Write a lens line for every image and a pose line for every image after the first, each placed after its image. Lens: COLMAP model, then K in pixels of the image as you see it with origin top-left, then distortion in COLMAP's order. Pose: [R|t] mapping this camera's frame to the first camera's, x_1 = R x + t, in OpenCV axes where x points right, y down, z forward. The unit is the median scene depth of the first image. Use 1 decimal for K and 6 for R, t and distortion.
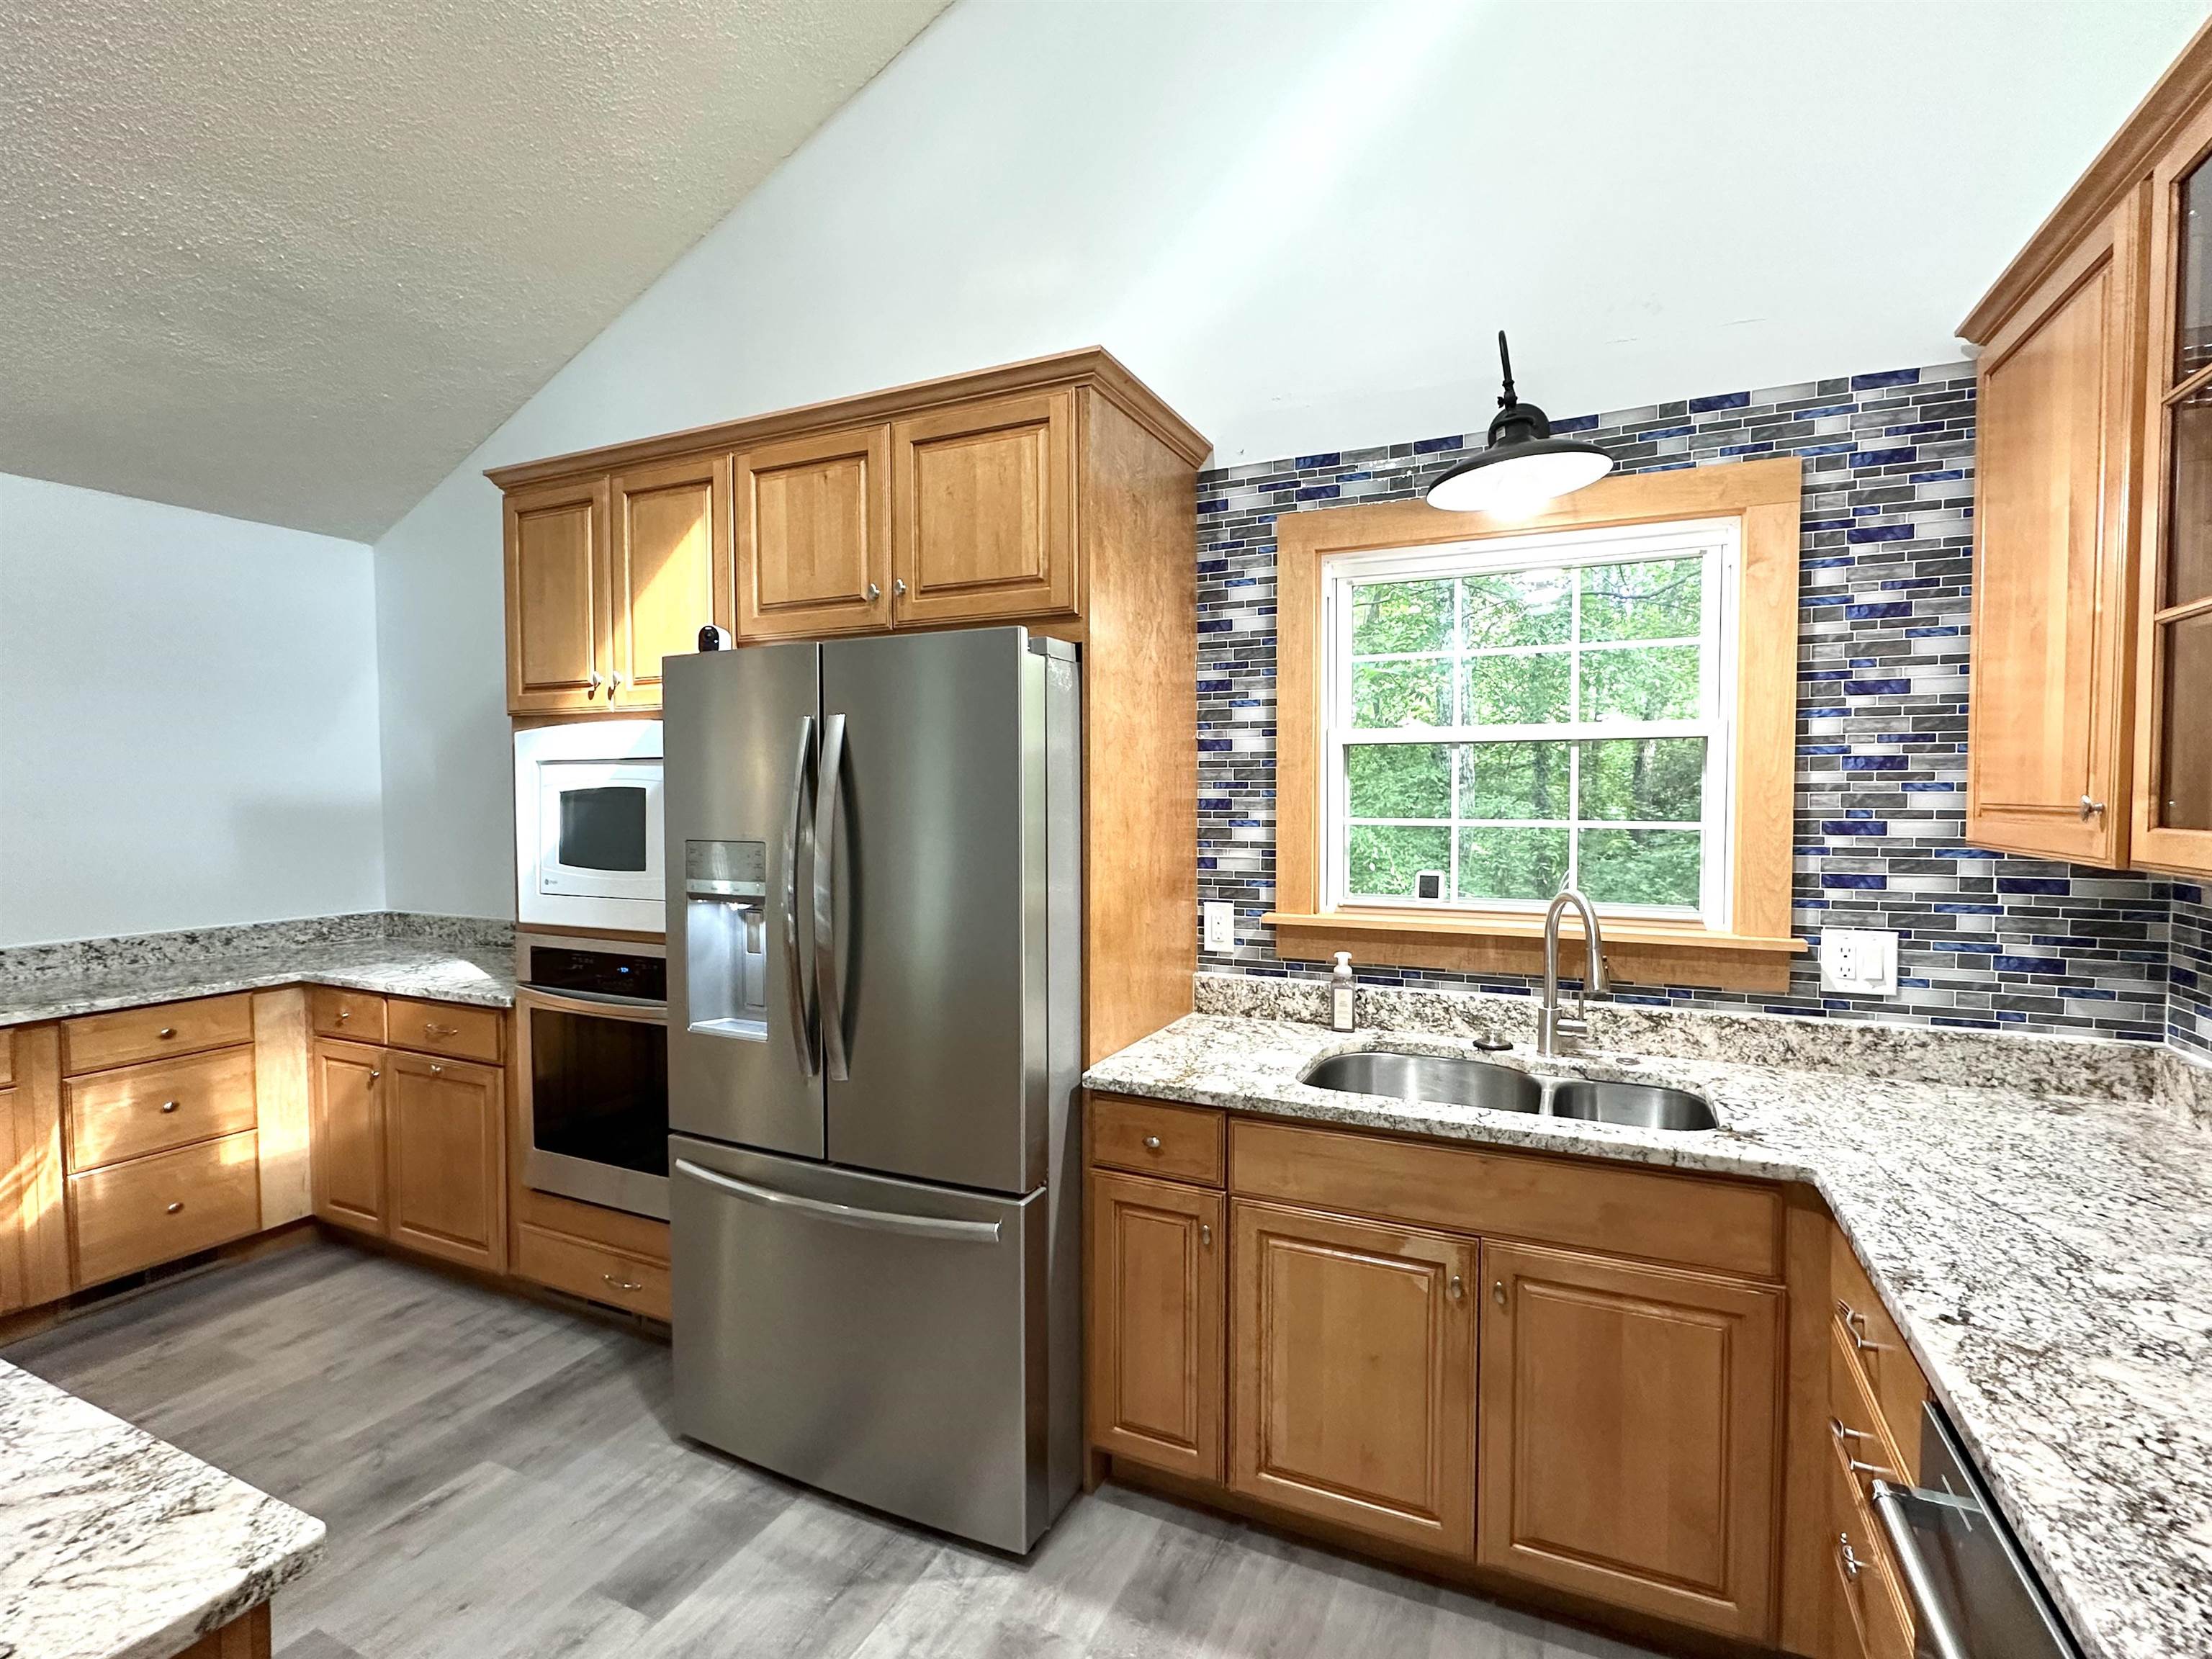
lens RADIAL K [[1038.8, 0, 1100.7], [0, 1038.8, 835.9], [0, 0, 1]] dist [0.001505, 0.000087]
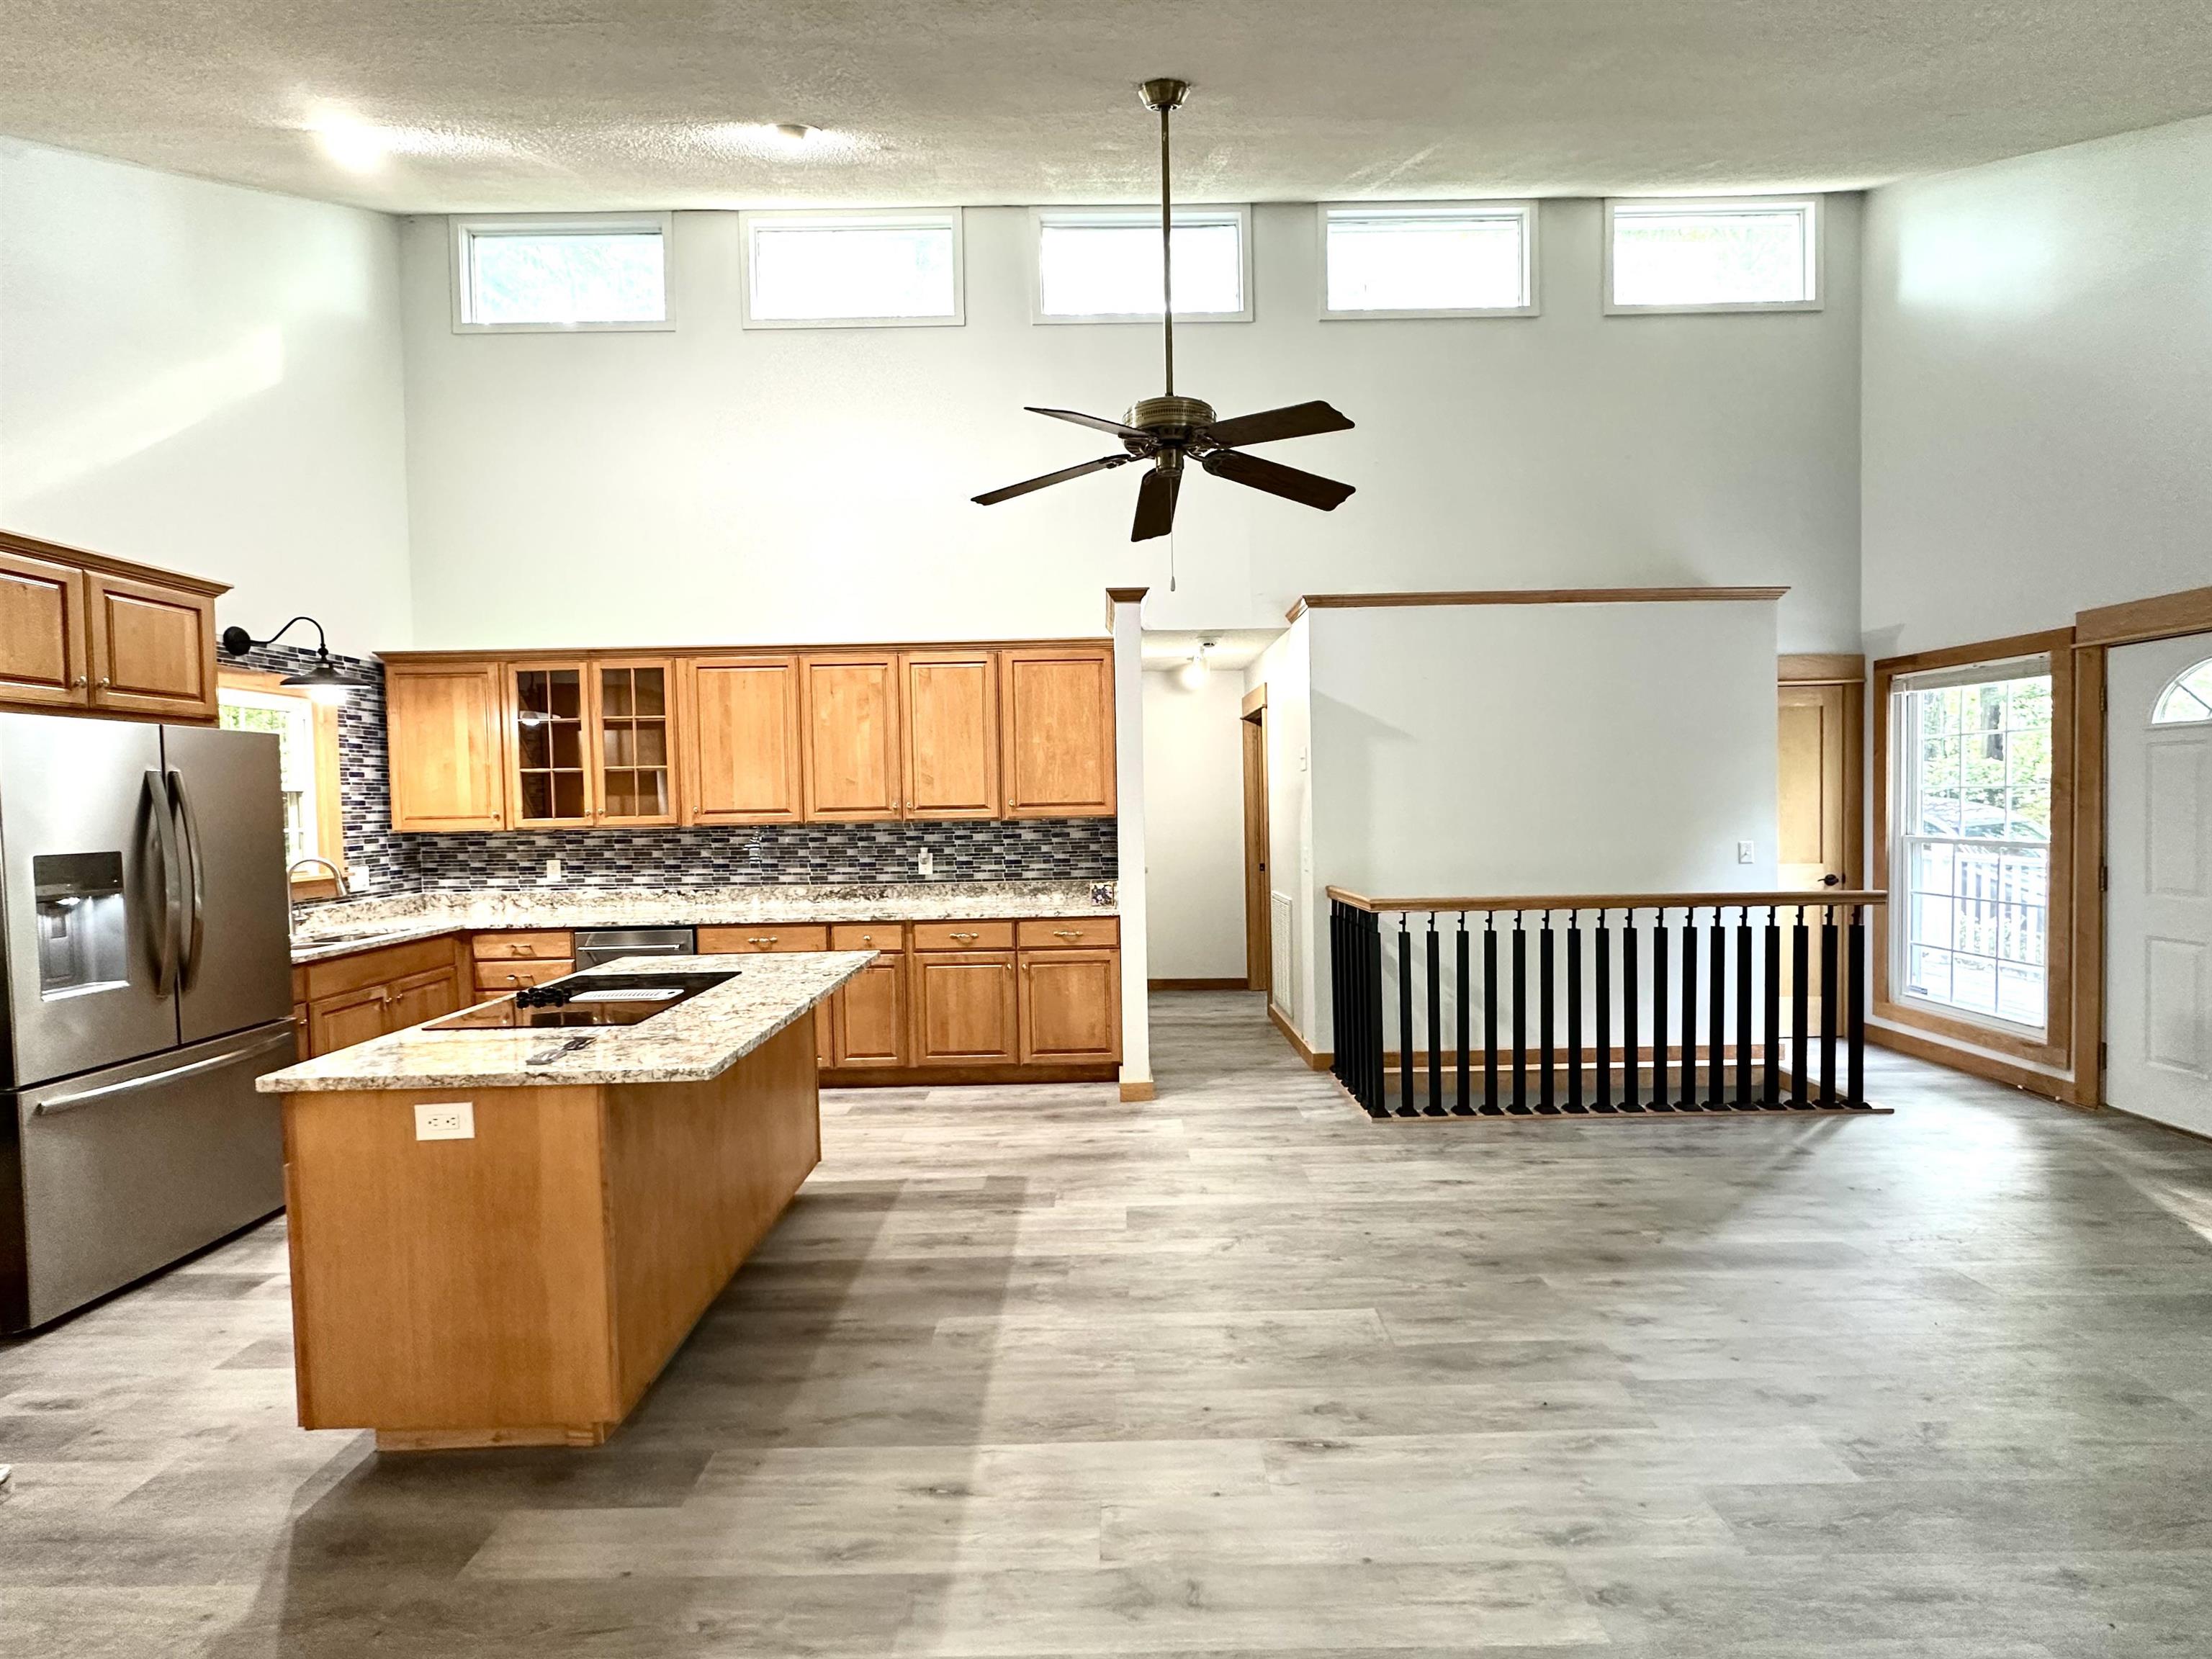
lens RADIAL K [[882.2, 0, 1094.1], [0, 882.2, 827.0], [0, 0, 1]] dist [-0.004258, 0.000582]
pose [[-0.441768, -0.014852, 0.897007, -2.115253], [0.061587, 0.997002, 0.046838, 0.001174], [-0.895013, 0.075935, -0.439529, 0.312470]]
